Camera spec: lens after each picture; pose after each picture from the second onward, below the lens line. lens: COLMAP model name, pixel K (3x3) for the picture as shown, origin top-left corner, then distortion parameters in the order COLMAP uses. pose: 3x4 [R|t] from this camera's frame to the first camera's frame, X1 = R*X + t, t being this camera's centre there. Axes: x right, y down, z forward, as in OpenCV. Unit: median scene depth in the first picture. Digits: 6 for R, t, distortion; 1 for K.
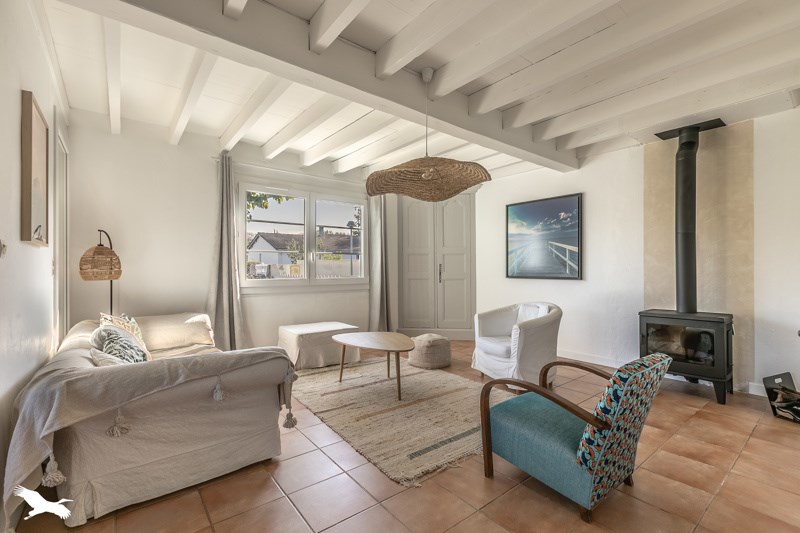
lens RADIAL K [[358.4, 0, 399.5], [0, 358.4, 269.1], [0, 0, 1]] dist [-0.001857, -0.000331]
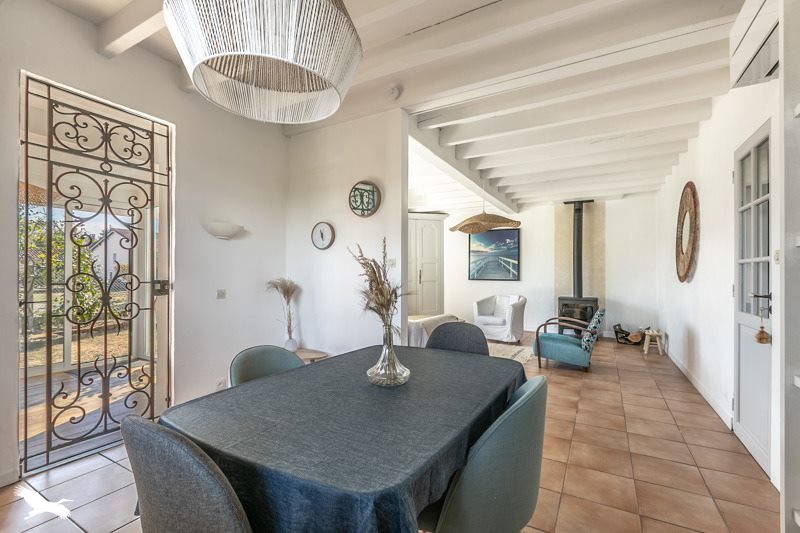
lens RADIAL K [[358.4, 0, 401.5], [0, 358.4, 269.9], [0, 0, 1]] dist [-0.001857, -0.000331]
pose [[0.929621, 0.006115, 0.368467, -0.774324], [-0.004584, 0.999977, -0.005030, -0.012270], [-0.368489, 0.002986, 0.929627, -0.431132]]
